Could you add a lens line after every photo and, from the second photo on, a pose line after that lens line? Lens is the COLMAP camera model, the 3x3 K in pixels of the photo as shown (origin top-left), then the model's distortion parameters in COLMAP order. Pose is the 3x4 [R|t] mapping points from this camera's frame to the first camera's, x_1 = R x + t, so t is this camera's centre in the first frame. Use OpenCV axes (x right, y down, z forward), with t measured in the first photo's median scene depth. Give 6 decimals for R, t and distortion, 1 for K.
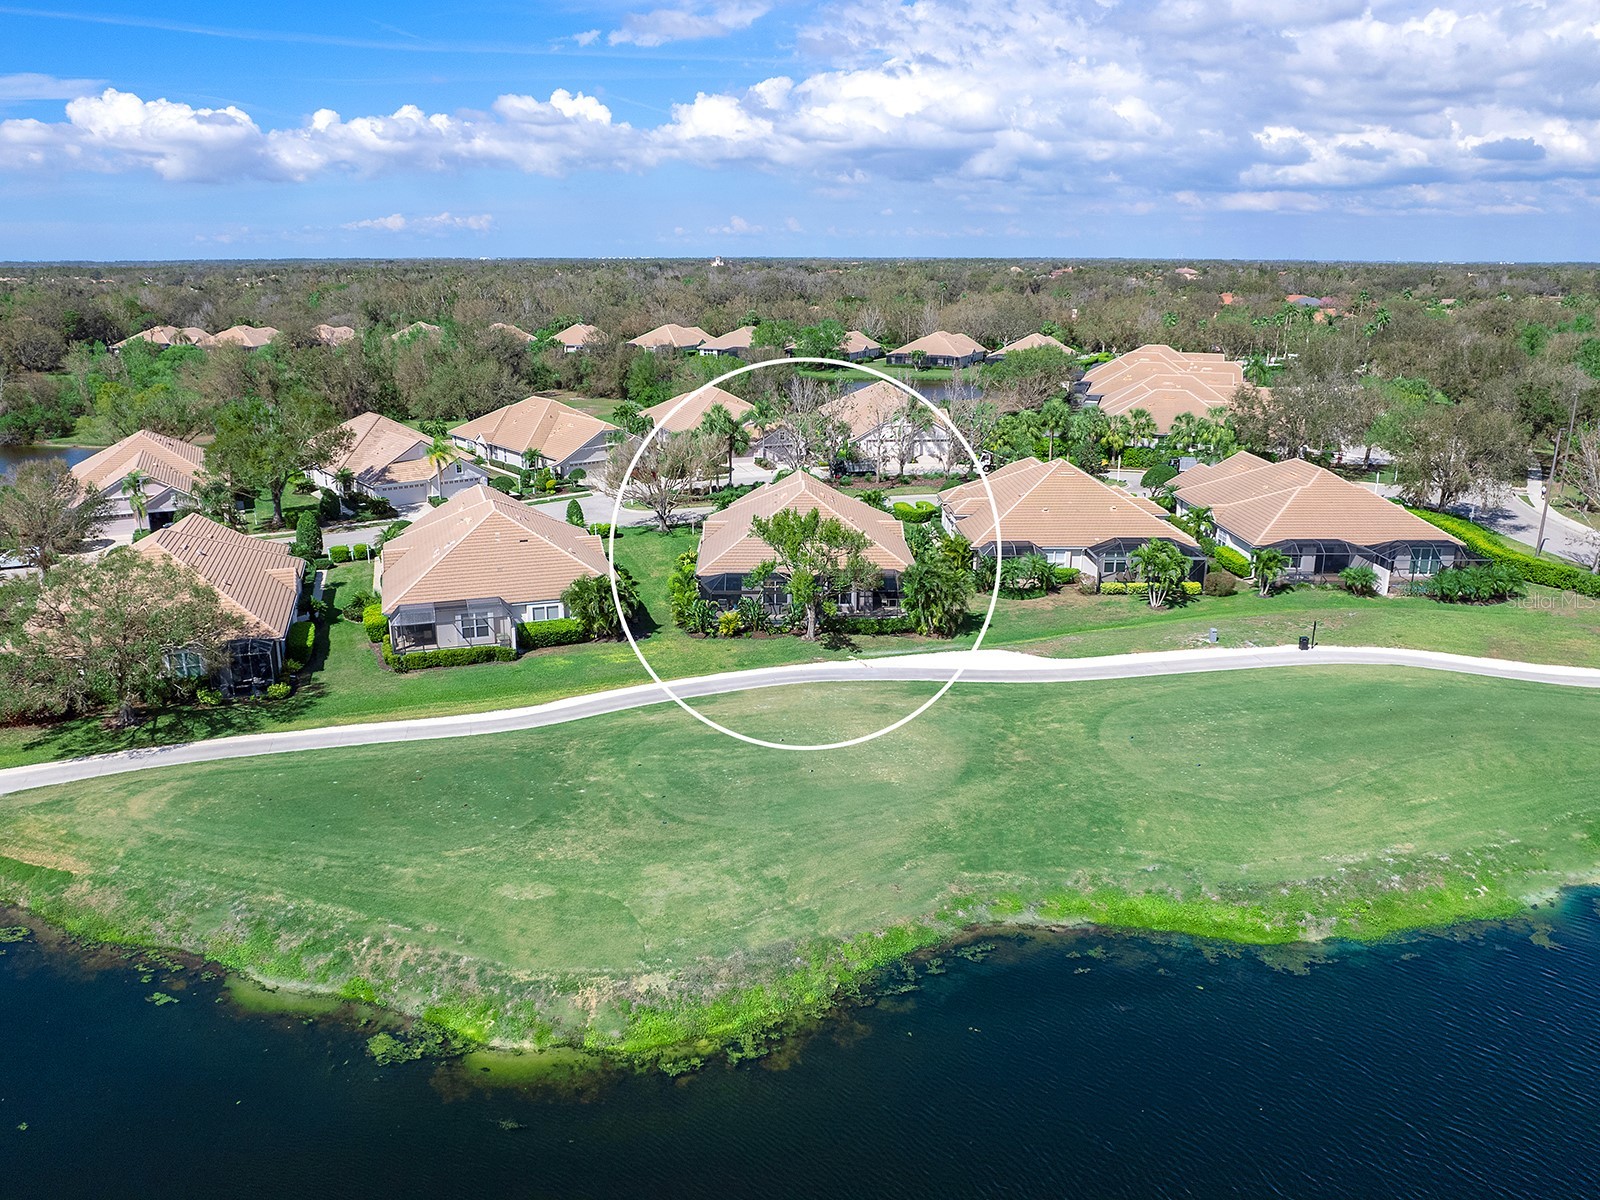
lens RADIAL K [[1164.1, 0, 765.8], [0, 1164.1, 600.1], [0, 0, 1]] dist [-0.052249, 0.000716]
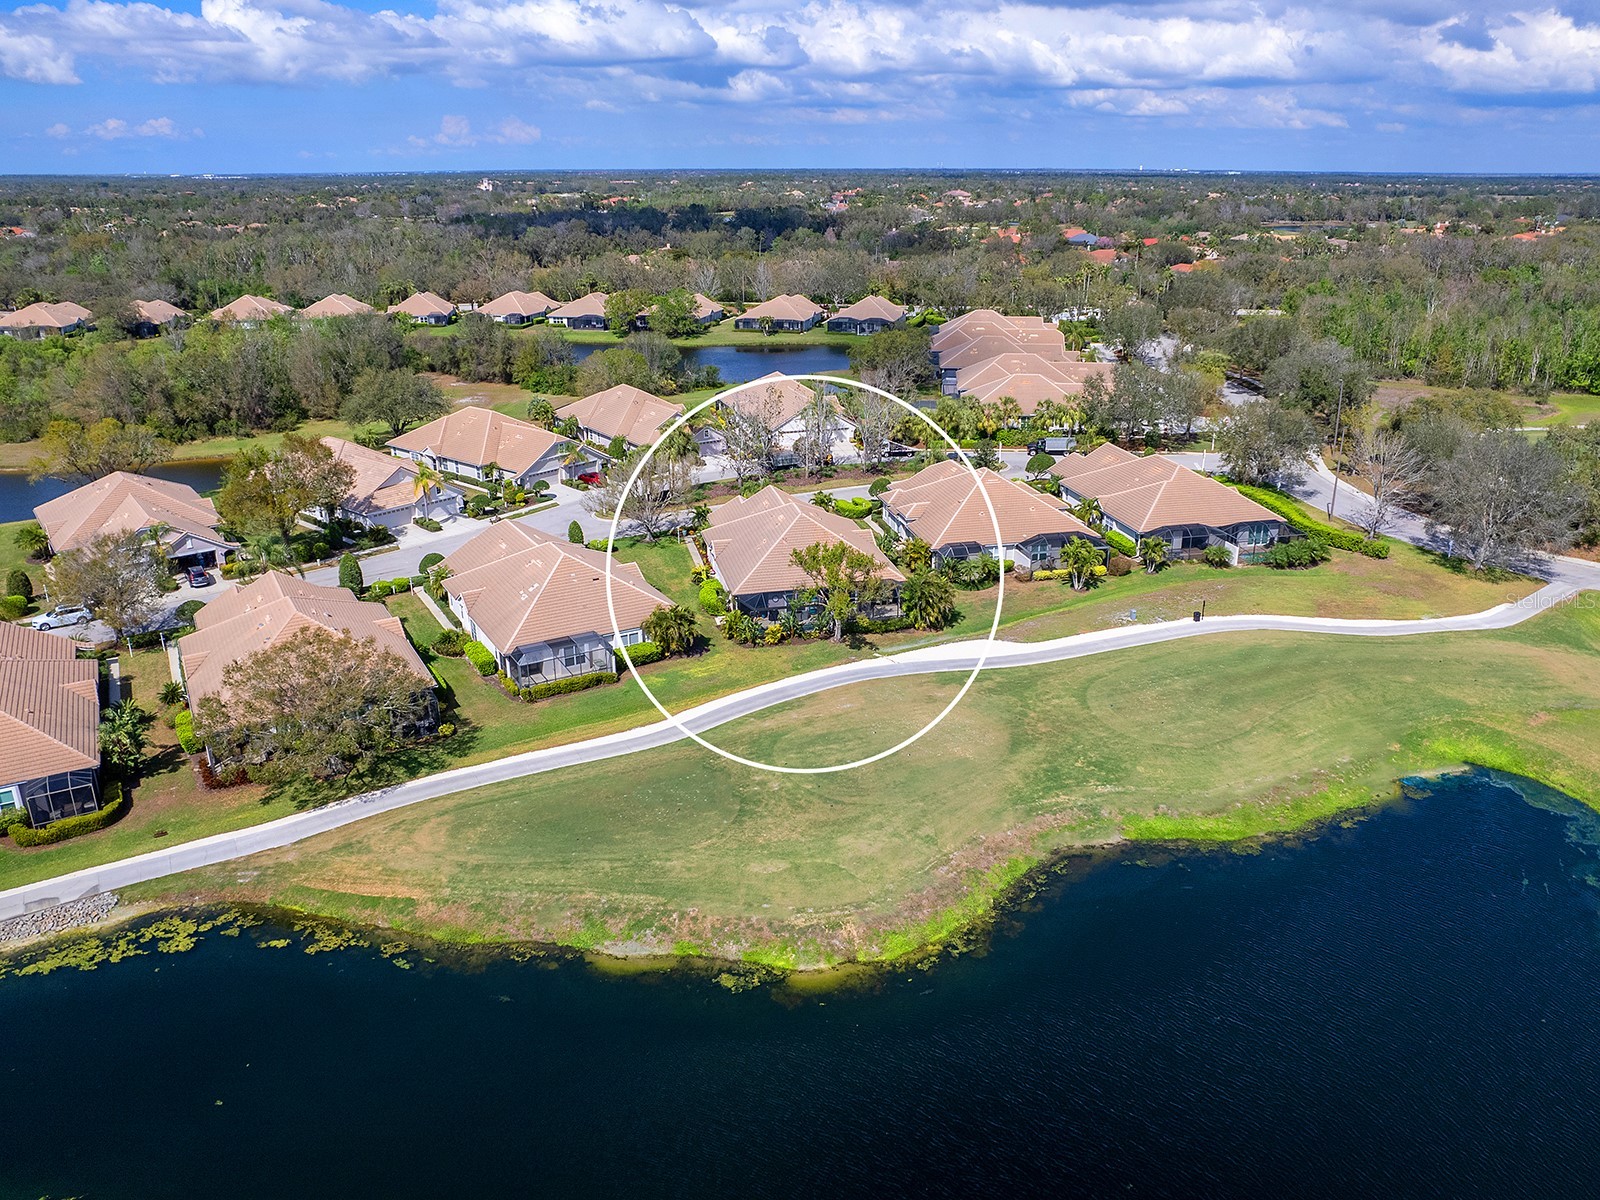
lens RADIAL K [[1187.7, 0, 800.0], [0, 1187.7, 600.0], [0, 0, 1]] dist [-0.050158, -0.000921]
pose [[0.974196, -0.080406, 0.210896, -0.274027], [0.065588, 0.994921, 0.076351, -0.114030], [-0.215964, -0.060549, 0.974522, -0.256935]]
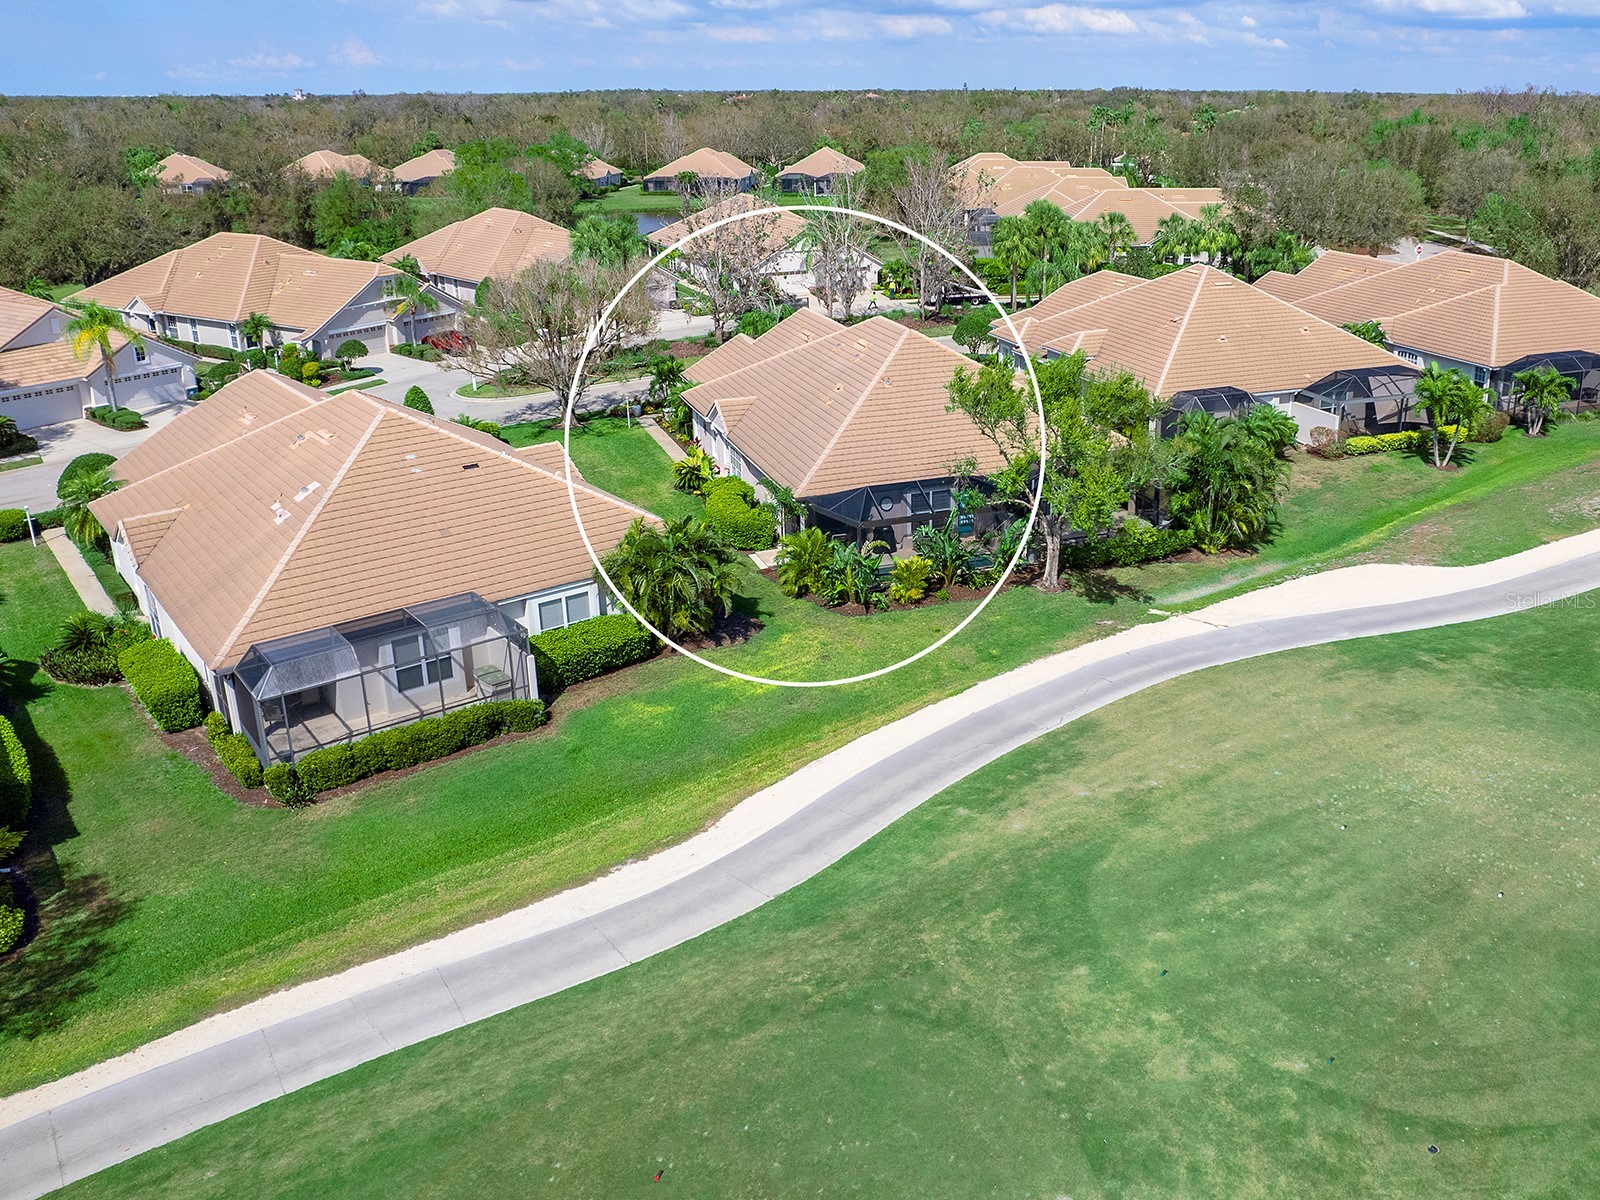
lens RADIAL K [[1305.4, 0, 895.3], [0, 1305.4, 535.6], [0, 0, 1]] dist [-0.062447, 0.043342]
pose [[0.923942, -0.123134, 0.362173, -0.253927], [0.109183, 0.992280, 0.058823, -0.035966], [-0.366620, -0.014806, 0.930253, 0.452231]]
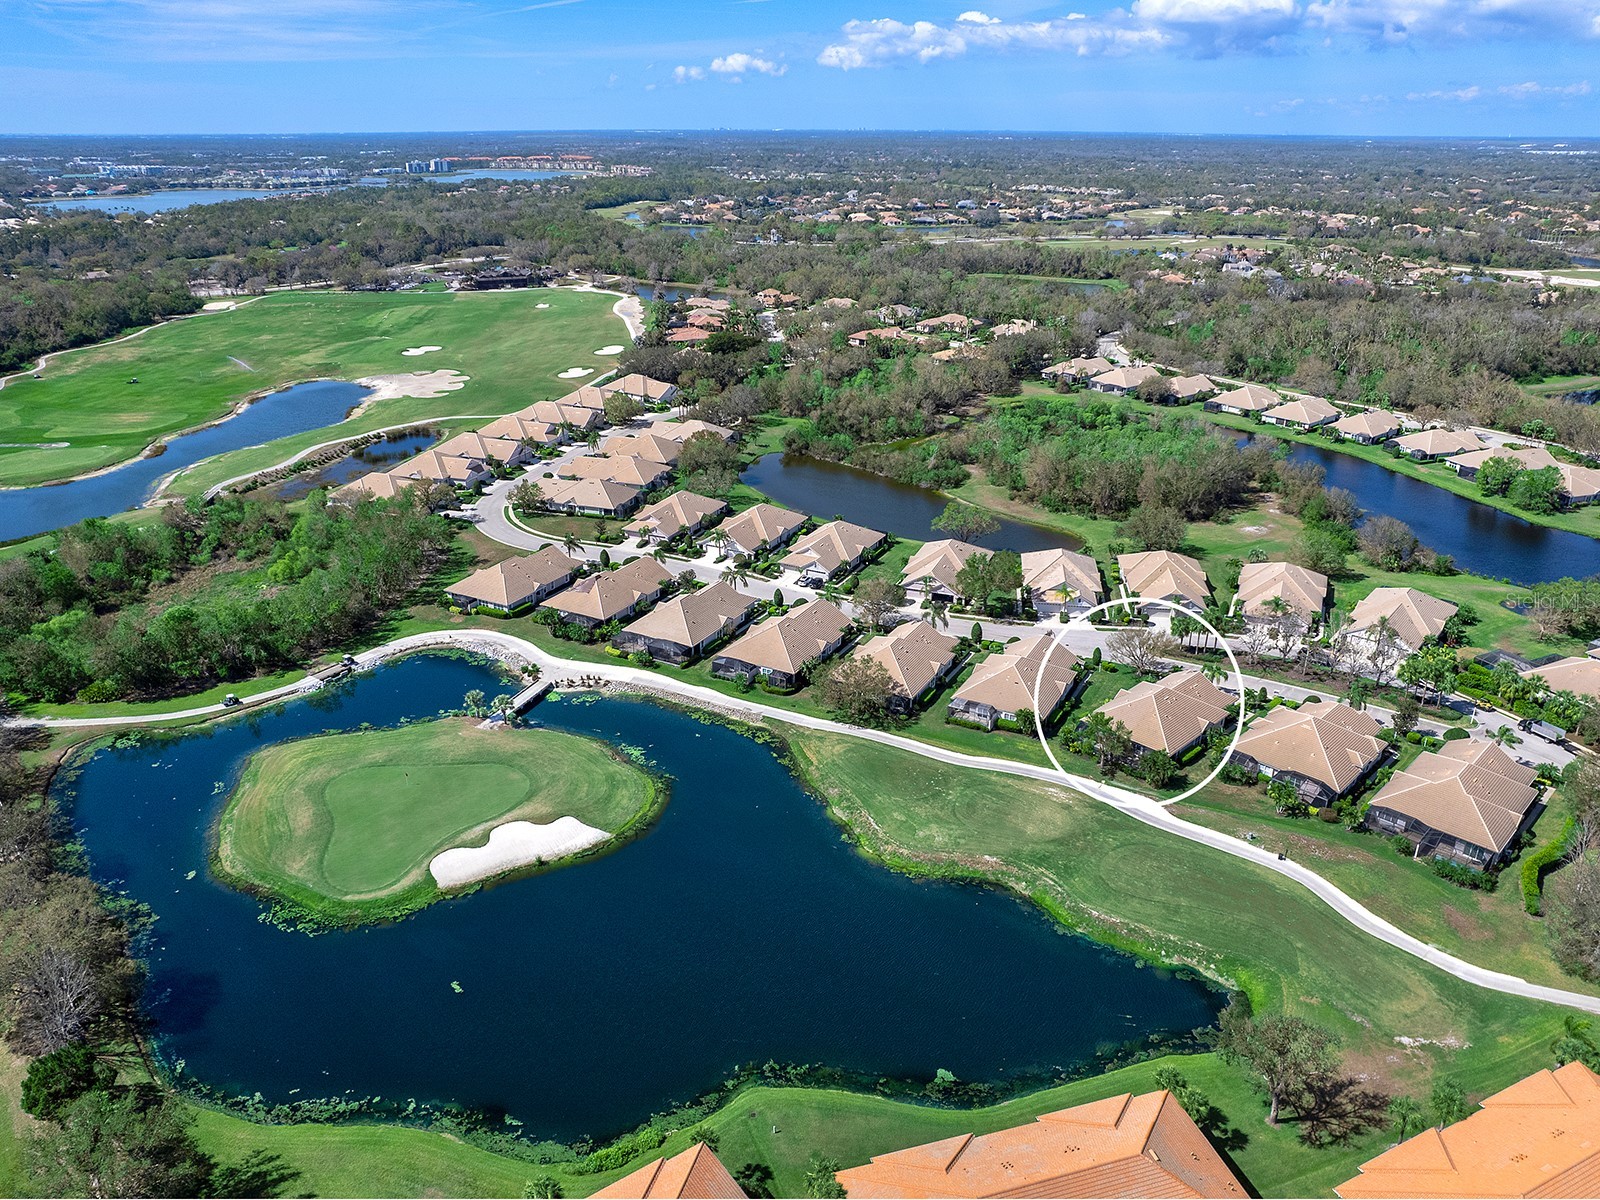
lens RADIAL K [[1164.1, 0, 765.8], [0, 1164.1, 600.1], [0, 0, 1]] dist [-0.052249, 0.000716]
pose [[0.670880, 0.274422, -0.688922, 1.086954], [-0.186370, 0.961585, 0.201544, -0.624872], [0.717765, -0.006818, 0.696252, -1.076422]]
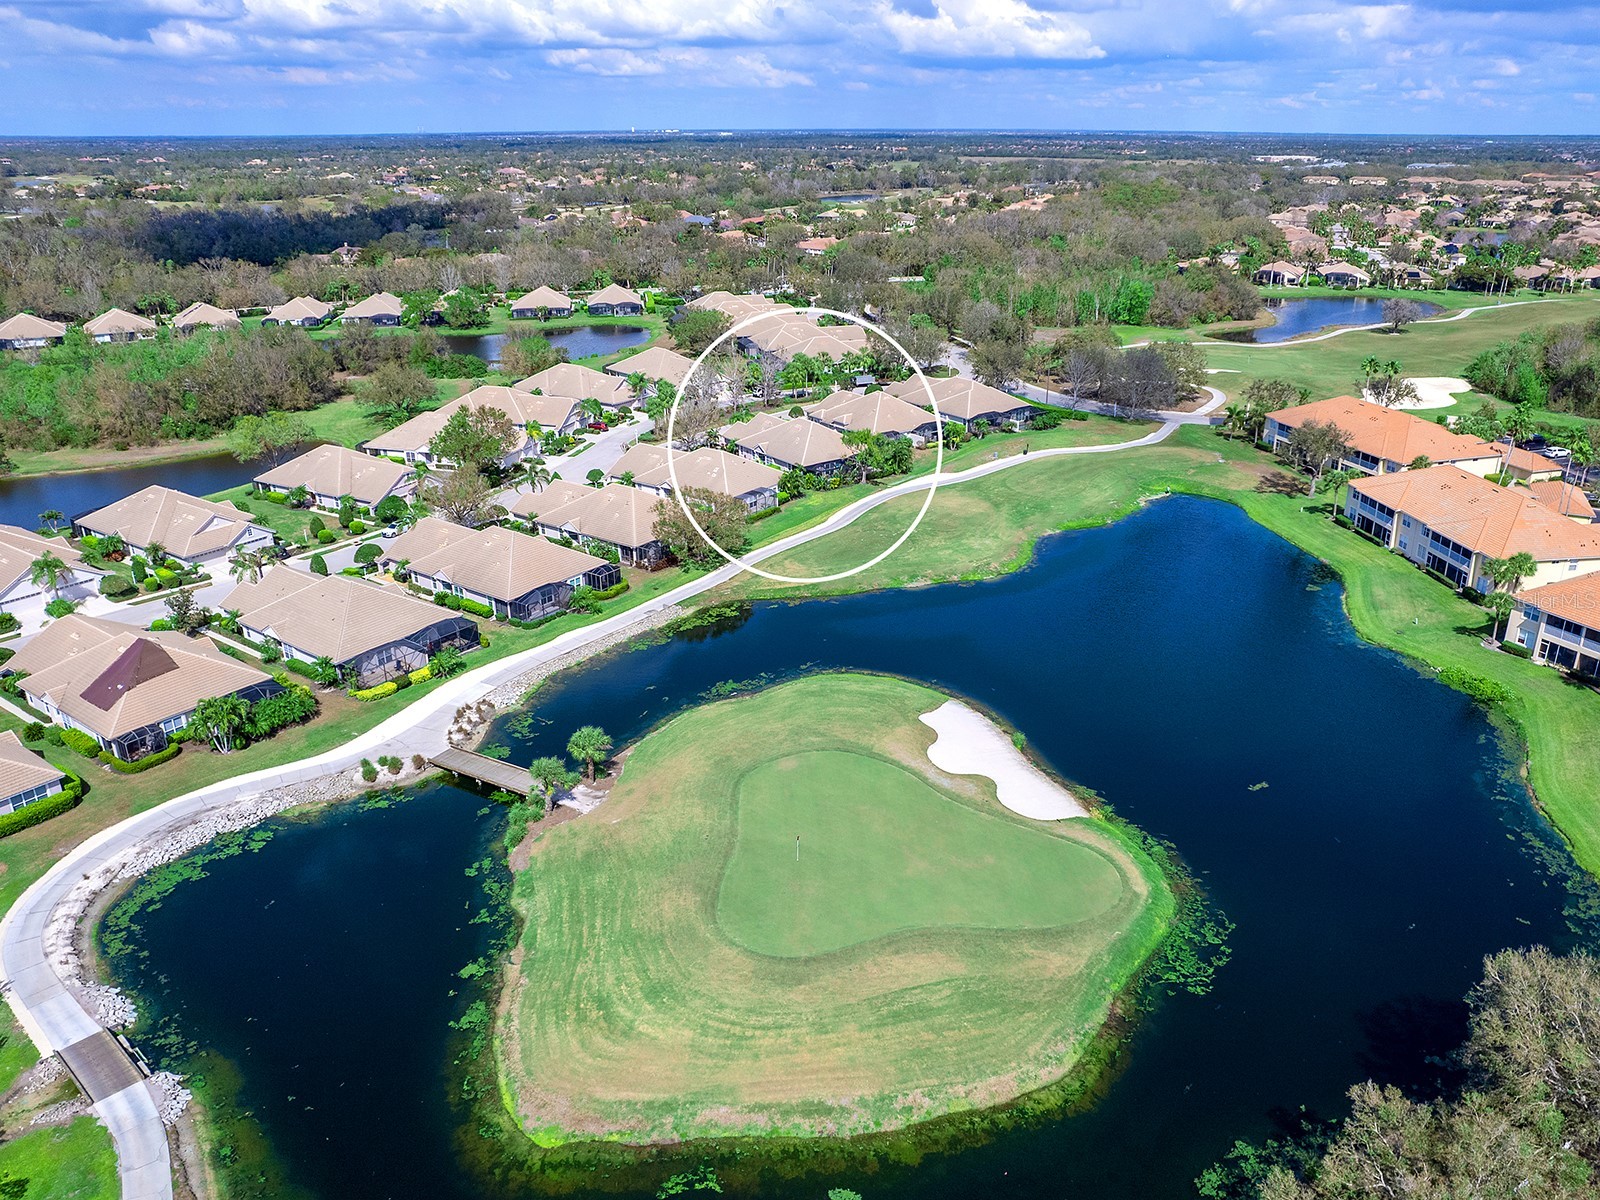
lens RADIAL K [[1295.3, 0, 818.2], [0, 1295.3, 592.1], [0, 0, 1]] dist [-0.105741, 0.118962]
pose [[0.791586, -0.211715, 0.573208, -1.589103], [0.169402, 0.977325, 0.127036, -0.100722], [-0.587106, -0.003458, 0.809502, -1.069221]]
